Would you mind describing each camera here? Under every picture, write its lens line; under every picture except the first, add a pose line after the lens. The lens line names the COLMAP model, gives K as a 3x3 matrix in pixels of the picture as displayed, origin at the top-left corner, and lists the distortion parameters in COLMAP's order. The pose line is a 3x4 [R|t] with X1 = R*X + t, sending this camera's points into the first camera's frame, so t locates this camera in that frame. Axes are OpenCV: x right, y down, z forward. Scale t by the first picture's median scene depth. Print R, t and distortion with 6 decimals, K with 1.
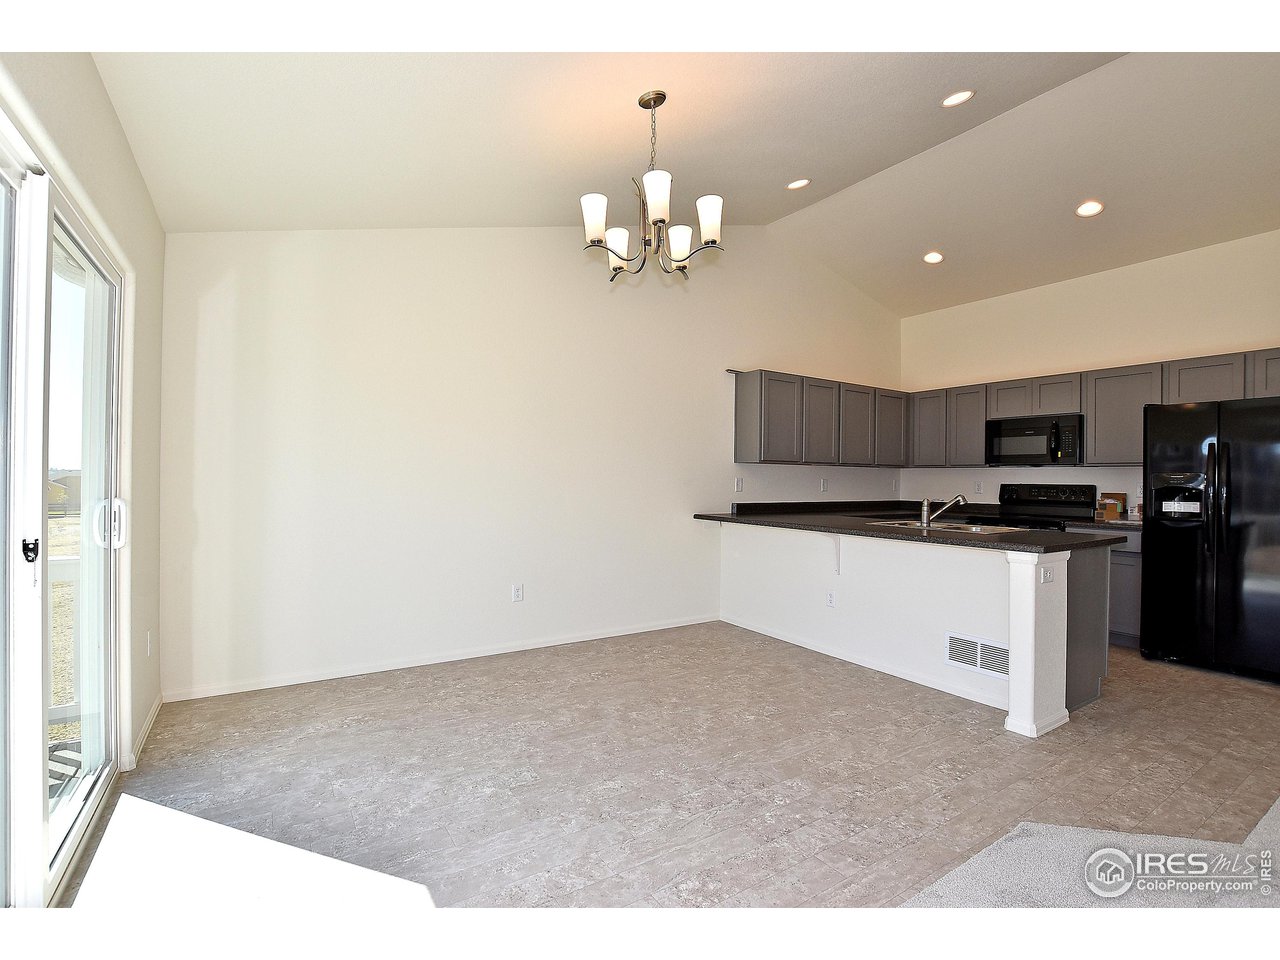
lens RADIAL K [[591.2, 0, 638.2], [0, 591.2, 480.2], [0, 0, 1]] dist [-0.037109, 0.007287]
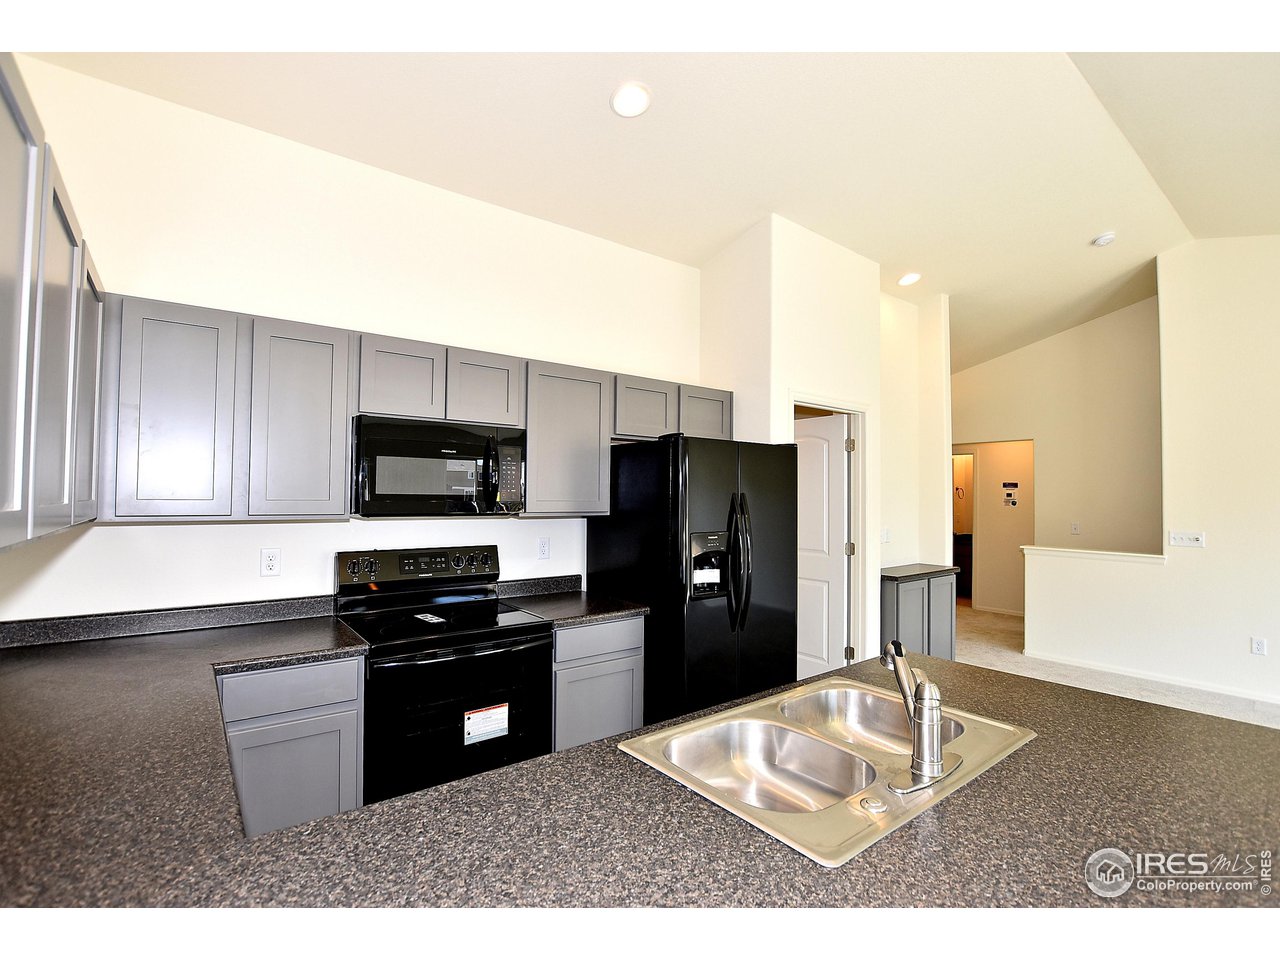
lens RADIAL K [[604.6, 0, 639.3], [0, 604.6, 478.9], [0, 0, 1]] dist [-0.030040, 0.005092]
pose [[-0.094853, 0.010196, 0.995439, 0.163771], [-0.009650, 0.999891, -0.011161, -0.066883], [-0.995444, -0.010665, -0.094745, 1.092238]]
